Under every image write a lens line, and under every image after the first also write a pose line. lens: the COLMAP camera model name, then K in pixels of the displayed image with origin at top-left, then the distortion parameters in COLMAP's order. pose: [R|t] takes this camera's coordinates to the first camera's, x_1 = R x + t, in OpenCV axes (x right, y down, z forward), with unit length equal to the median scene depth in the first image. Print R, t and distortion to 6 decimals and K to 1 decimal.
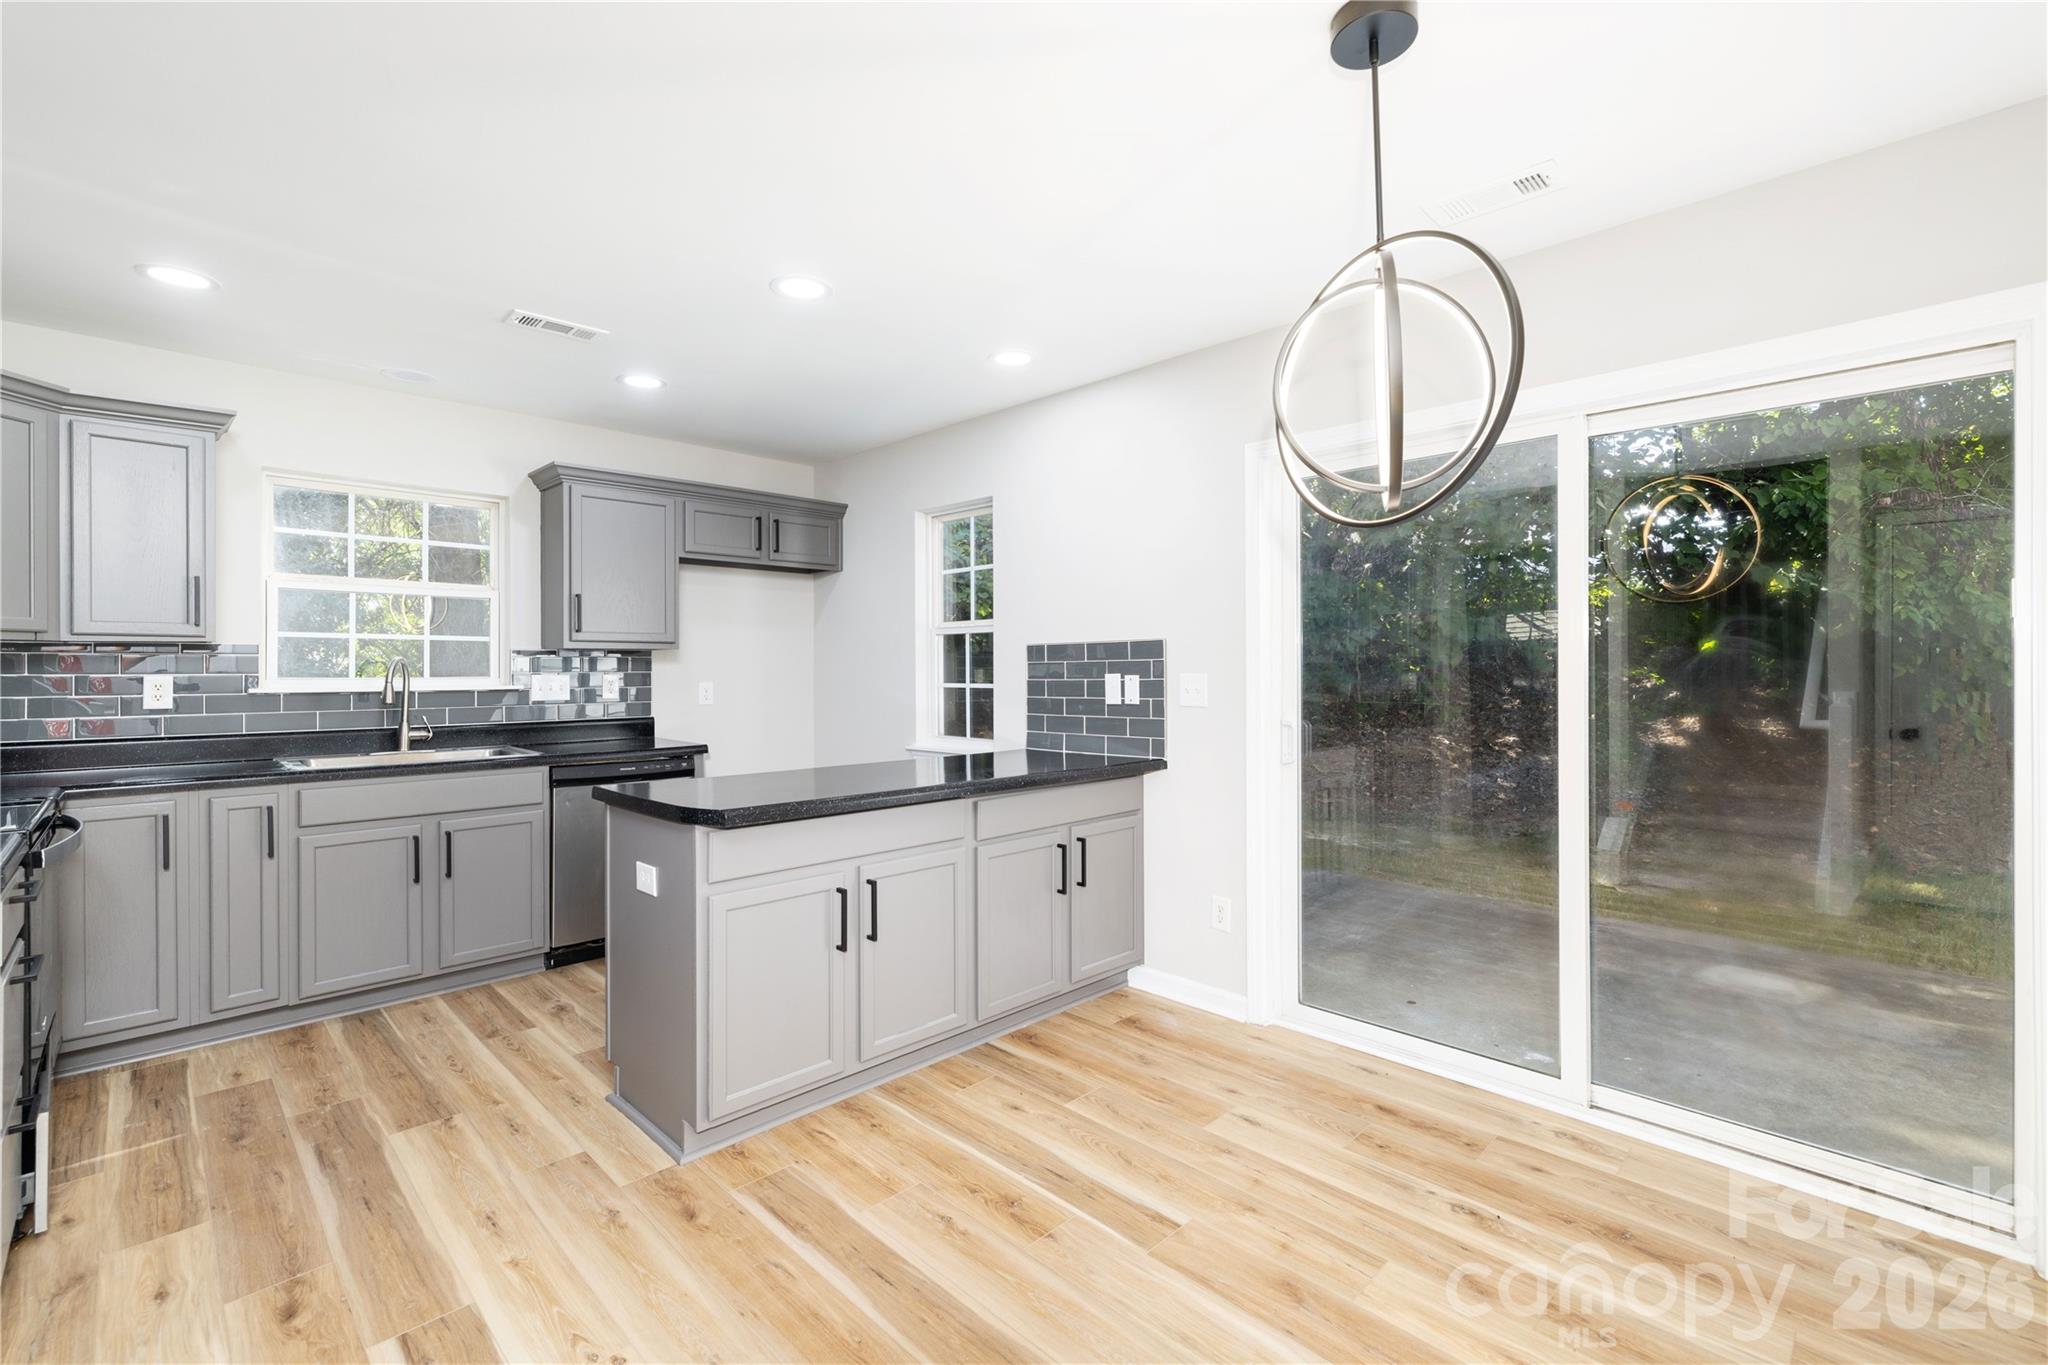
lens RADIAL K [[887.8, 0, 1012.1], [0, 887.8, 671.3], [0, 0, 1]] dist [-0.000218, -0.000154]
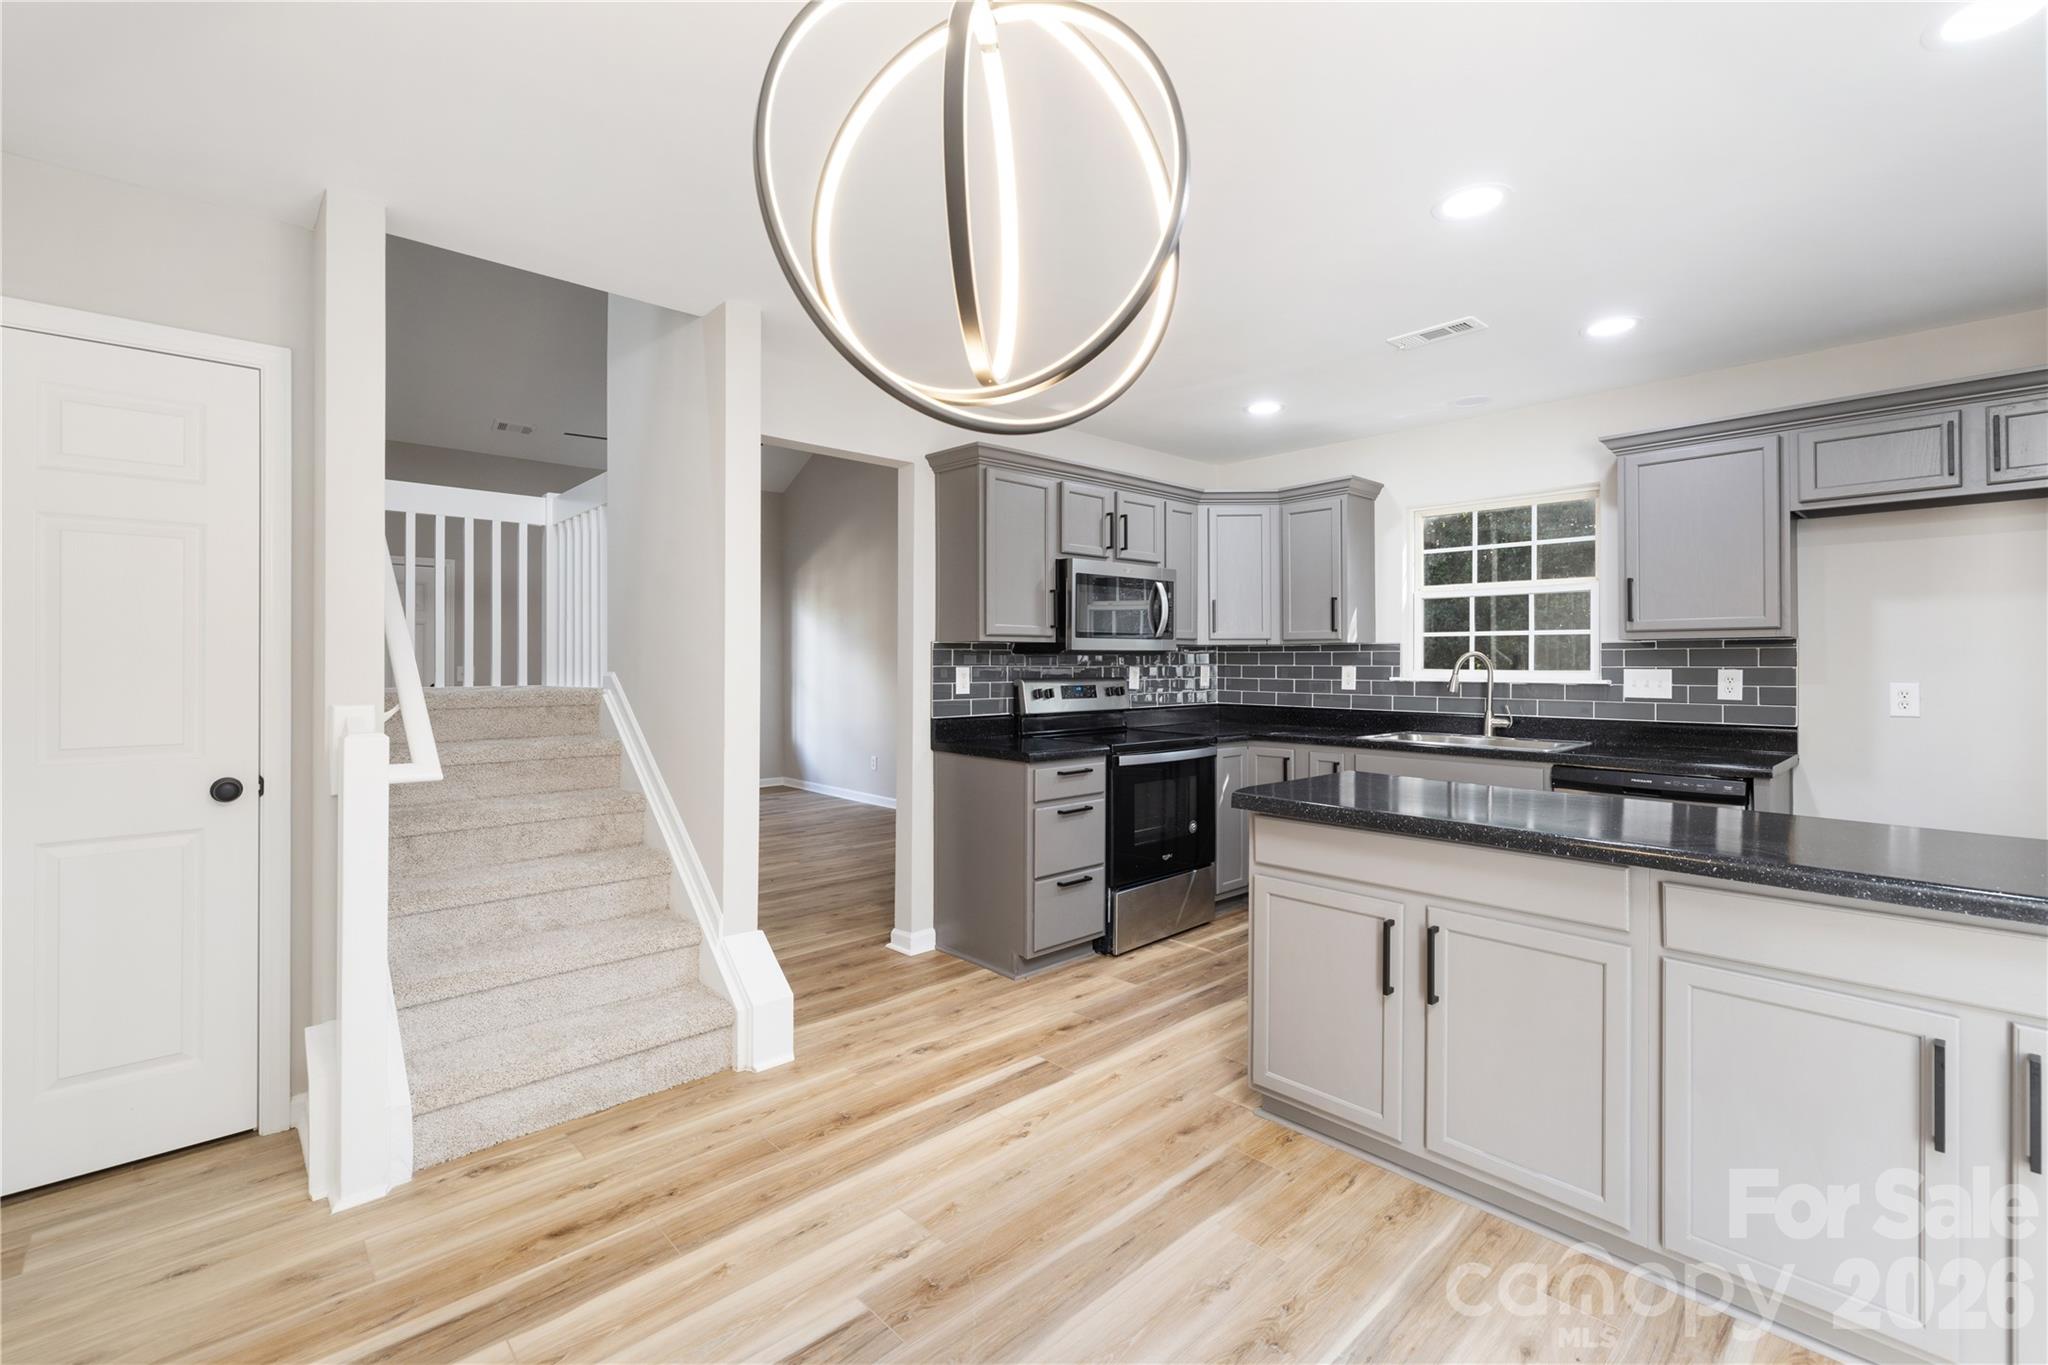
lens RADIAL K [[895.4, 0, 1026.5], [0, 895.4, 656.8], [0, 0, 1]] dist [-0.000936, 0.000658]
pose [[-0.018703, -0.002924, -0.999821, 0.469283], [-0.003439, 0.999990, -0.002860, -0.004688], [0.999819, 0.003385, -0.018713, 0.462720]]
